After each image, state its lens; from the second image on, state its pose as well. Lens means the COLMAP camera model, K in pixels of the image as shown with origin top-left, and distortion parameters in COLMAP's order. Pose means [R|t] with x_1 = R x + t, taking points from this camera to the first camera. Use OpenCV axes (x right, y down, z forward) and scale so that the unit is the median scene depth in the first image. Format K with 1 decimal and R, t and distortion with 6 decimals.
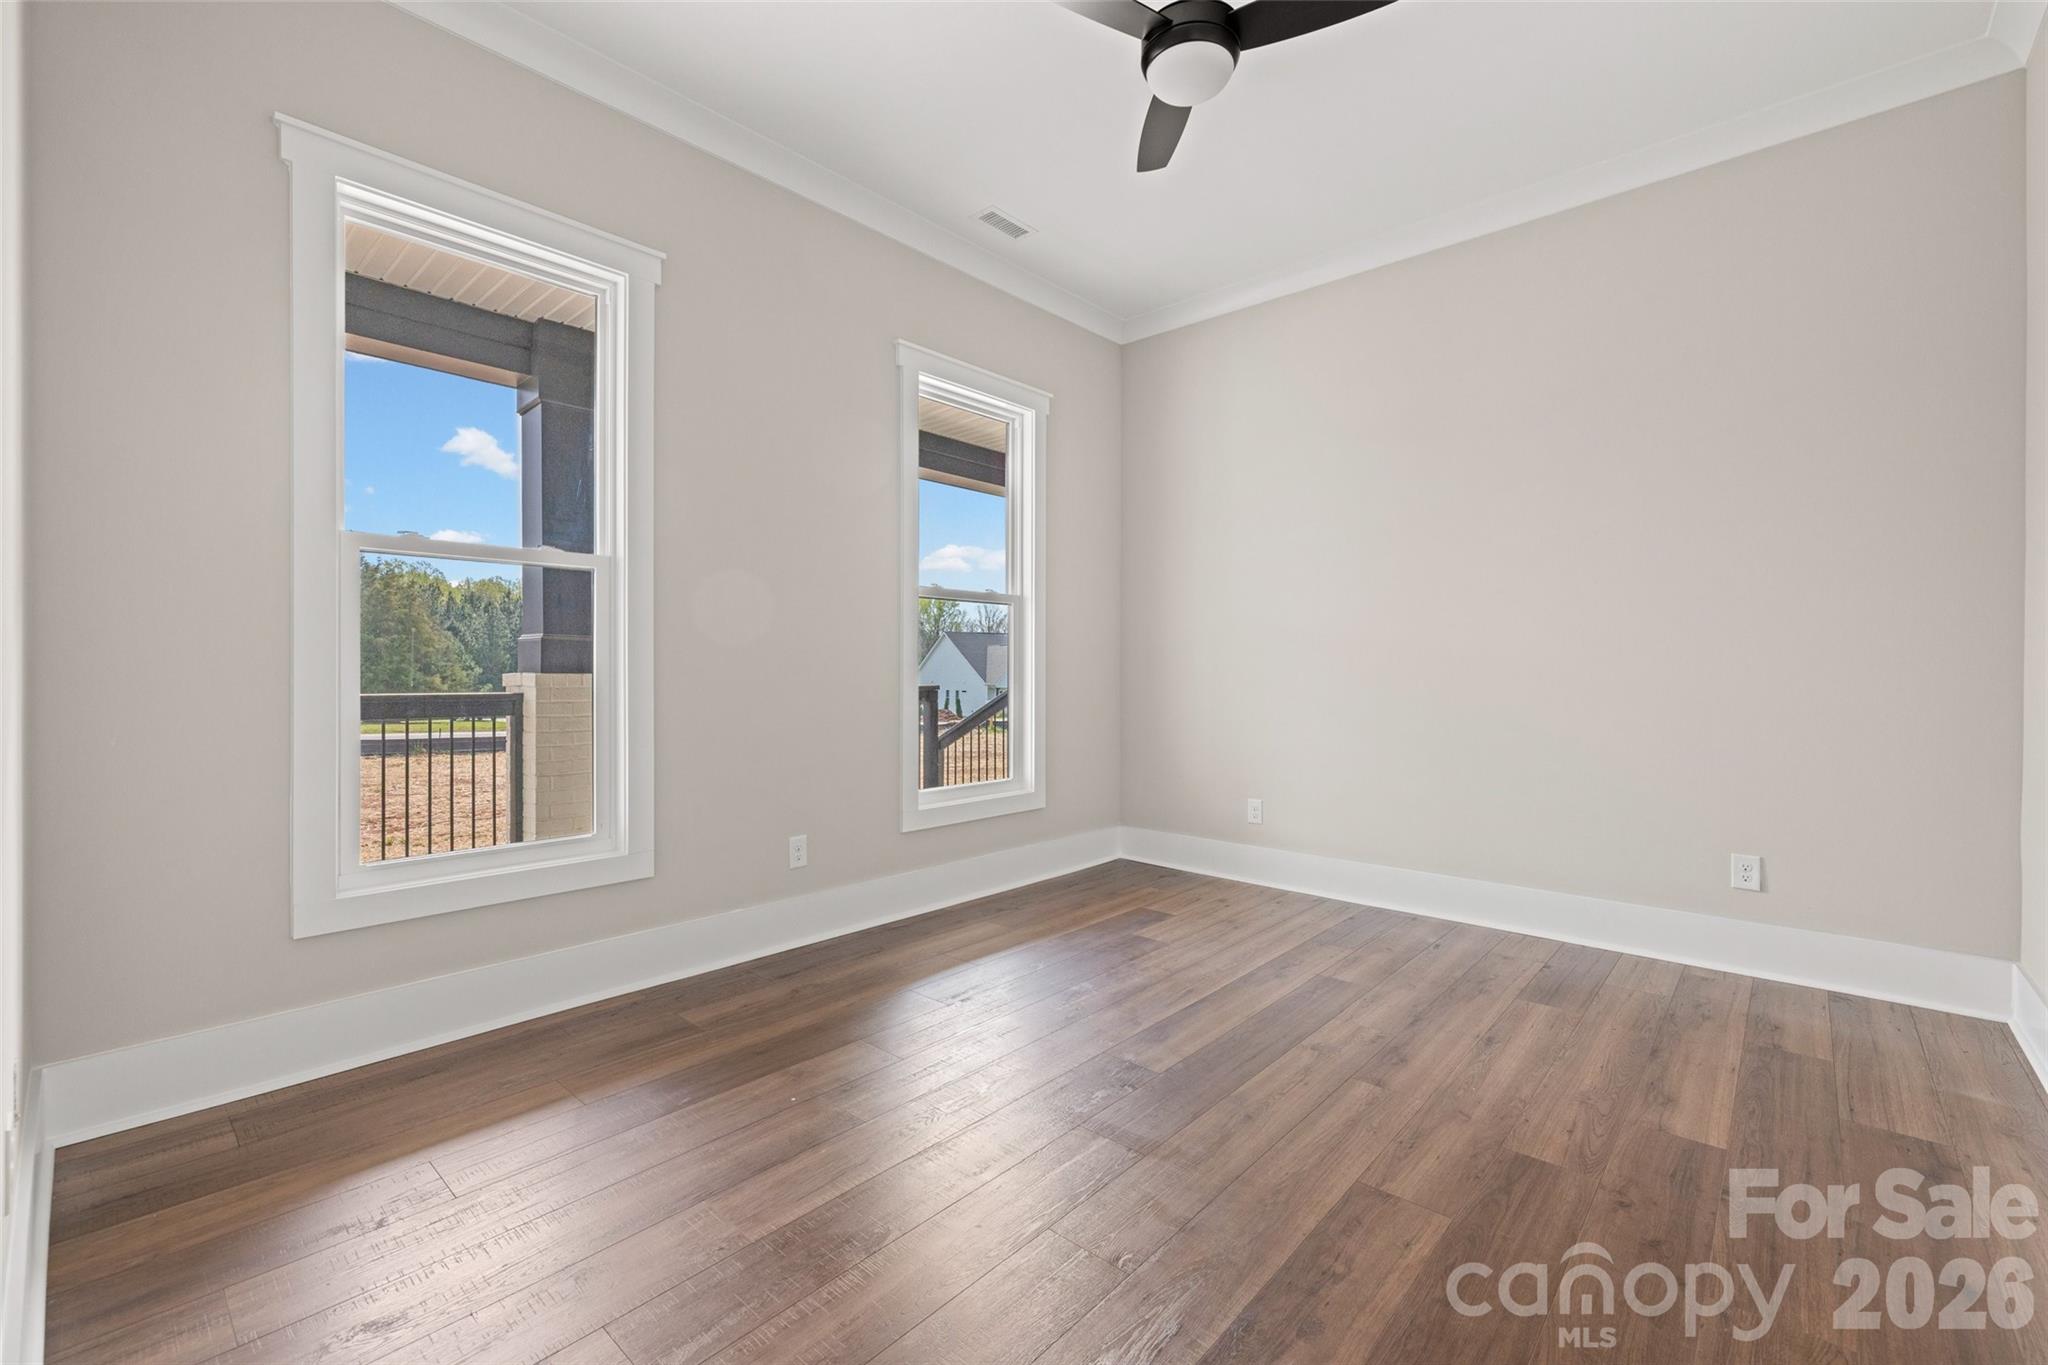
lens RADIAL K [[860.8, 0, 1020.8], [0, 860.8, 653.7], [0, 0, 1]] dist [-0.001025, -0.000239]
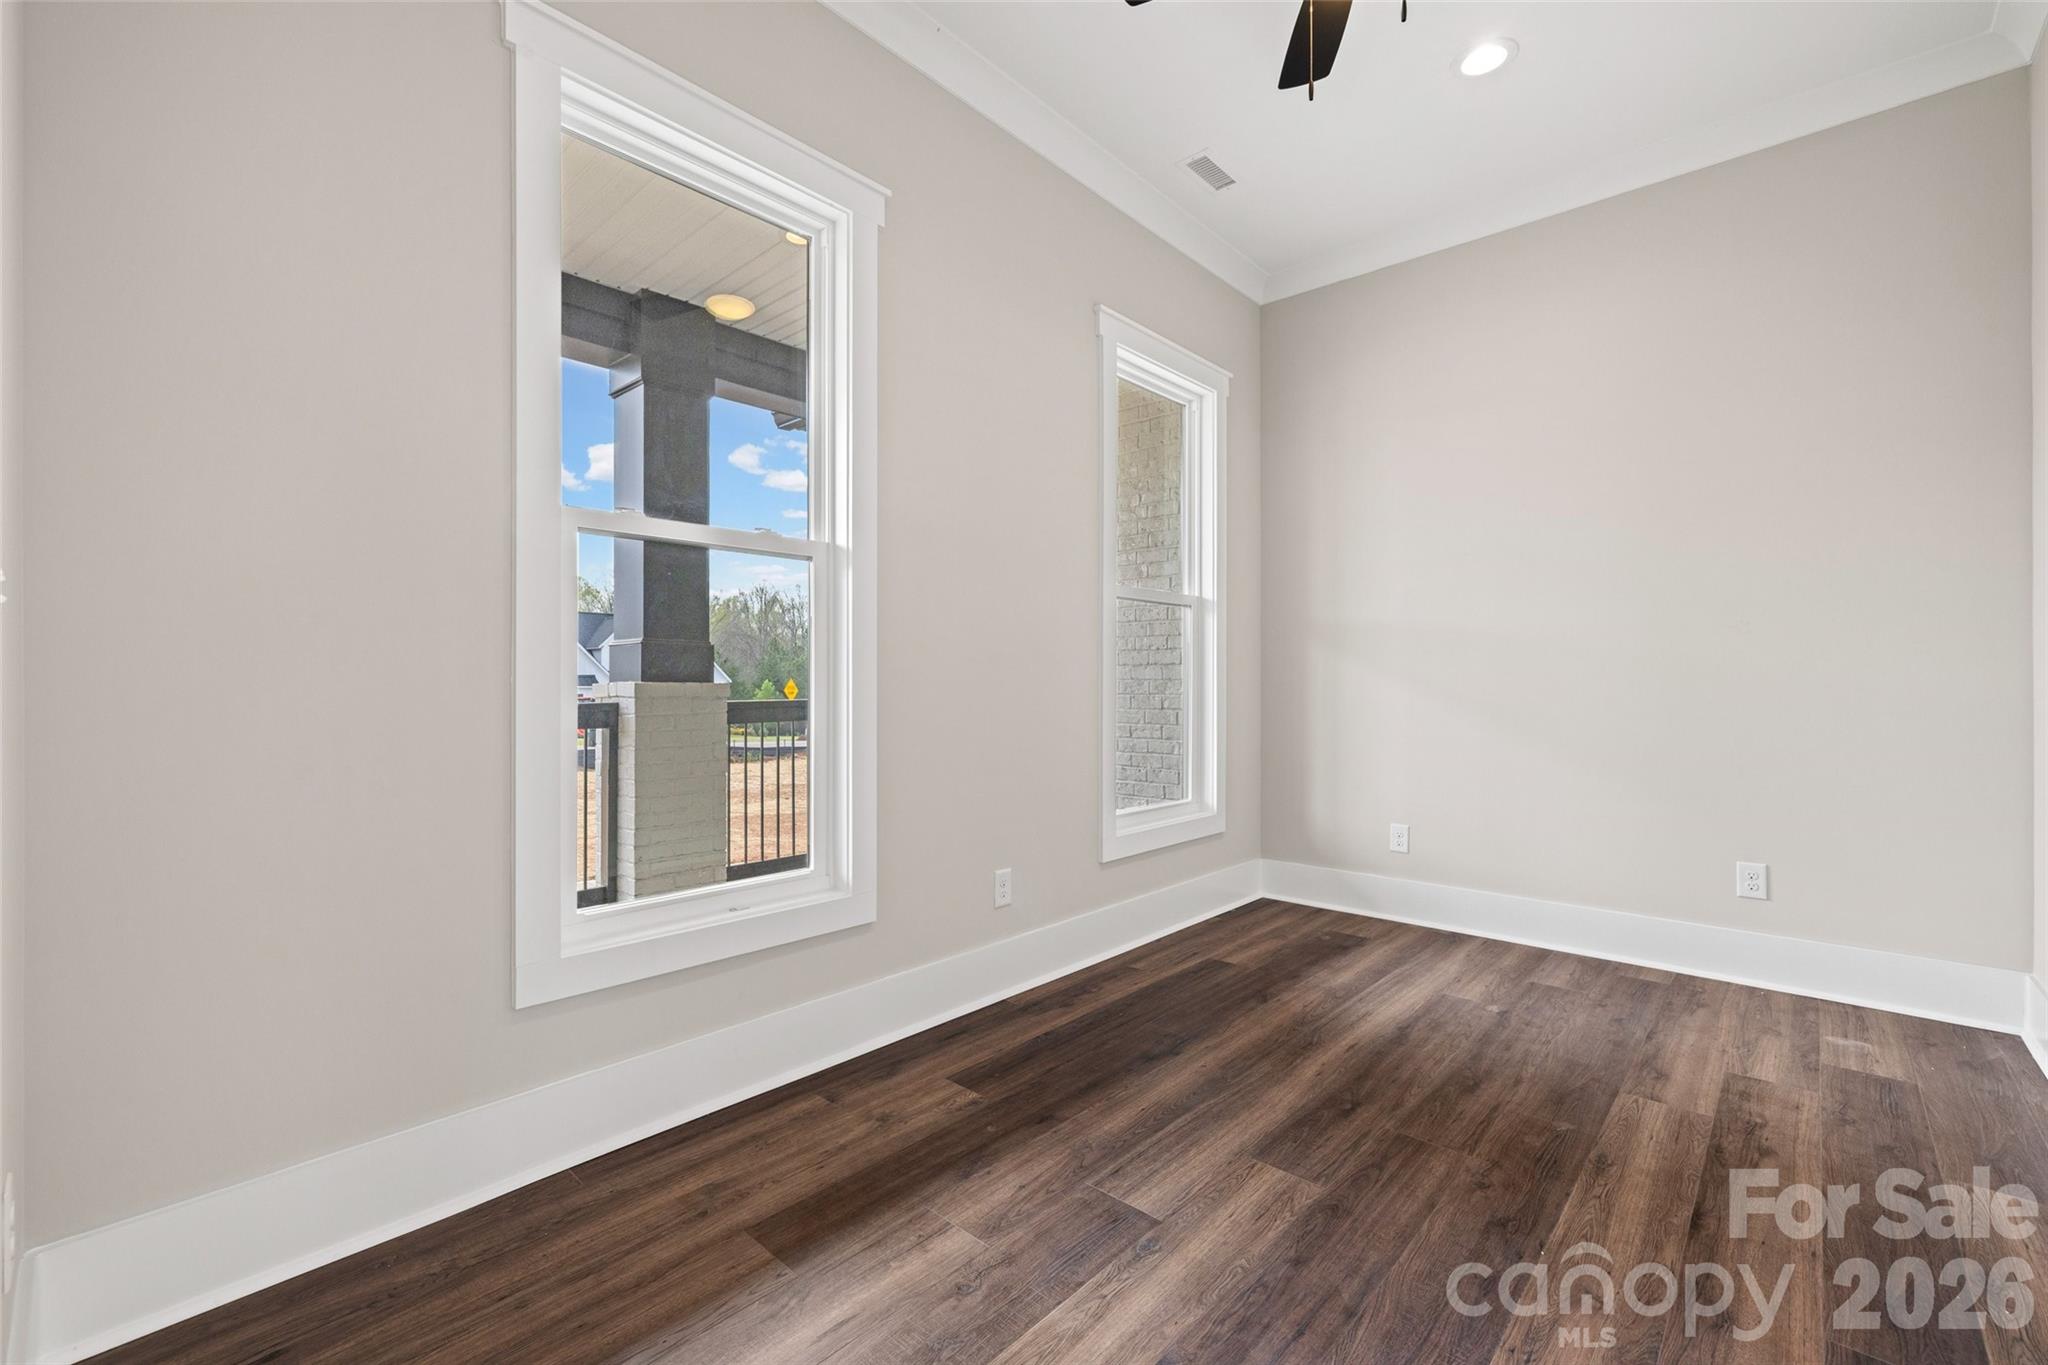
lens RADIAL K [[871.3, 0, 1019.2], [0, 871.3, 670.5], [0, 0, 1]] dist [0.000303, 0.000356]
pose [[0.999991, 0.001244, 0.004139, -0.194278], [-0.001298, 0.999912, 0.013166, -0.001744], [-0.004123, -0.013171, 0.999905, 0.090449]]
